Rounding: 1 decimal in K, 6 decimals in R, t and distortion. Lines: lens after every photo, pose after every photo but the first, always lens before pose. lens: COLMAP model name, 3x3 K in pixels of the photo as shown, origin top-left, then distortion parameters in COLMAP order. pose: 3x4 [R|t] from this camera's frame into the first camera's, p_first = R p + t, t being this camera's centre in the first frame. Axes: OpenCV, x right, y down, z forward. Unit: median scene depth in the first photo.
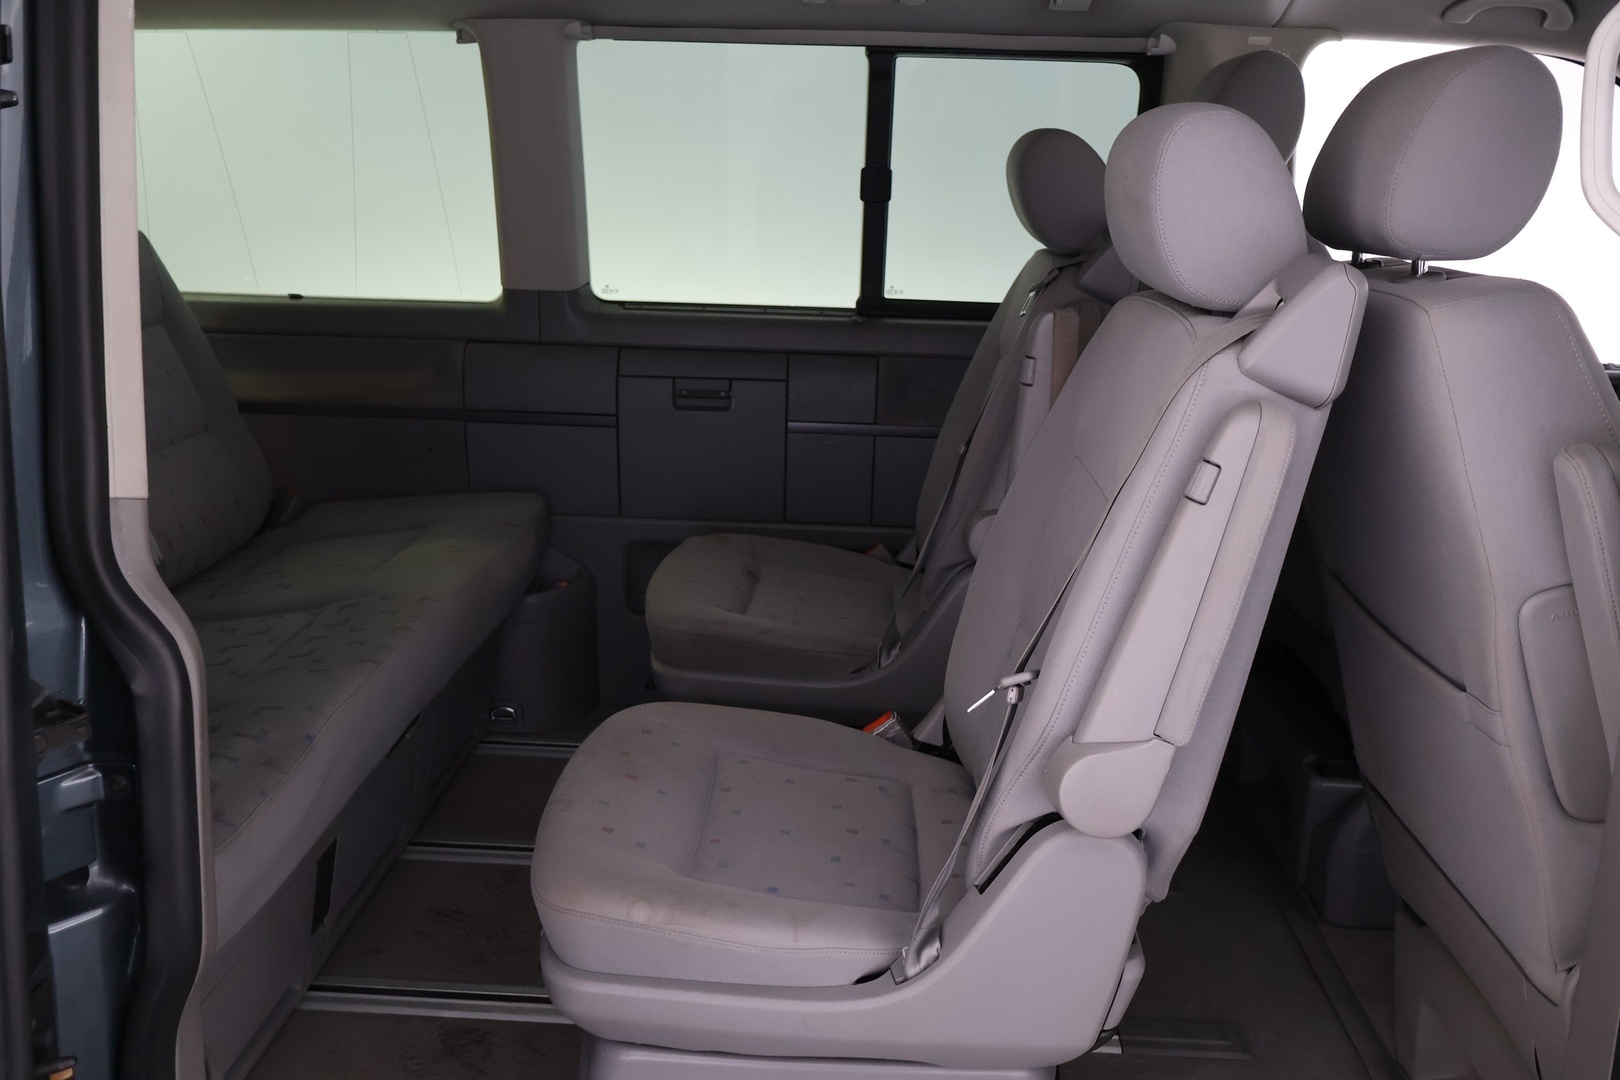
lens RADIAL K [[1367.3, 0, 810.0], [0, 1367.3, 540.0], [0, 0, 1]] dist [0.007078, -0.006794]
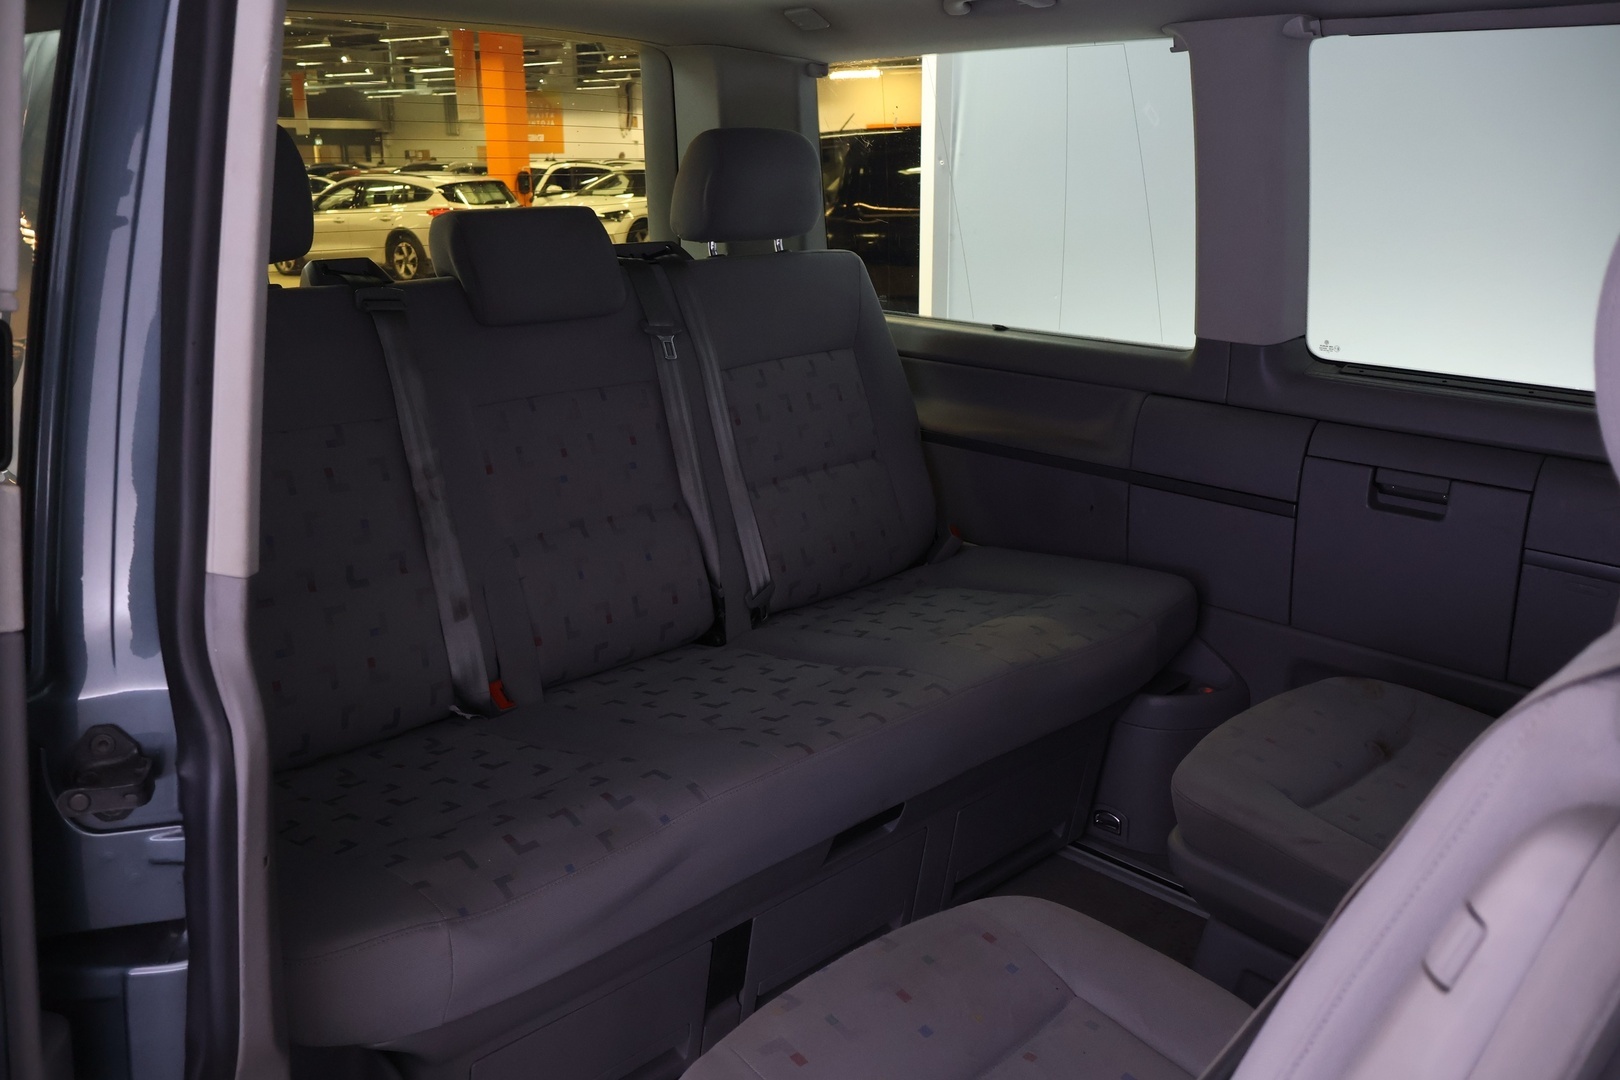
lens RADIAL K [[1367.3, 0, 810.0], [0, 1367.3, 540.0], [0, 0, 1]] dist [0.007078, -0.006794]
pose [[0.739513, 0.171940, -0.650812, 0.174856], [-0.169992, 0.983193, 0.066593, -0.075314], [0.651324, 0.061387, 0.756313, 0.207329]]
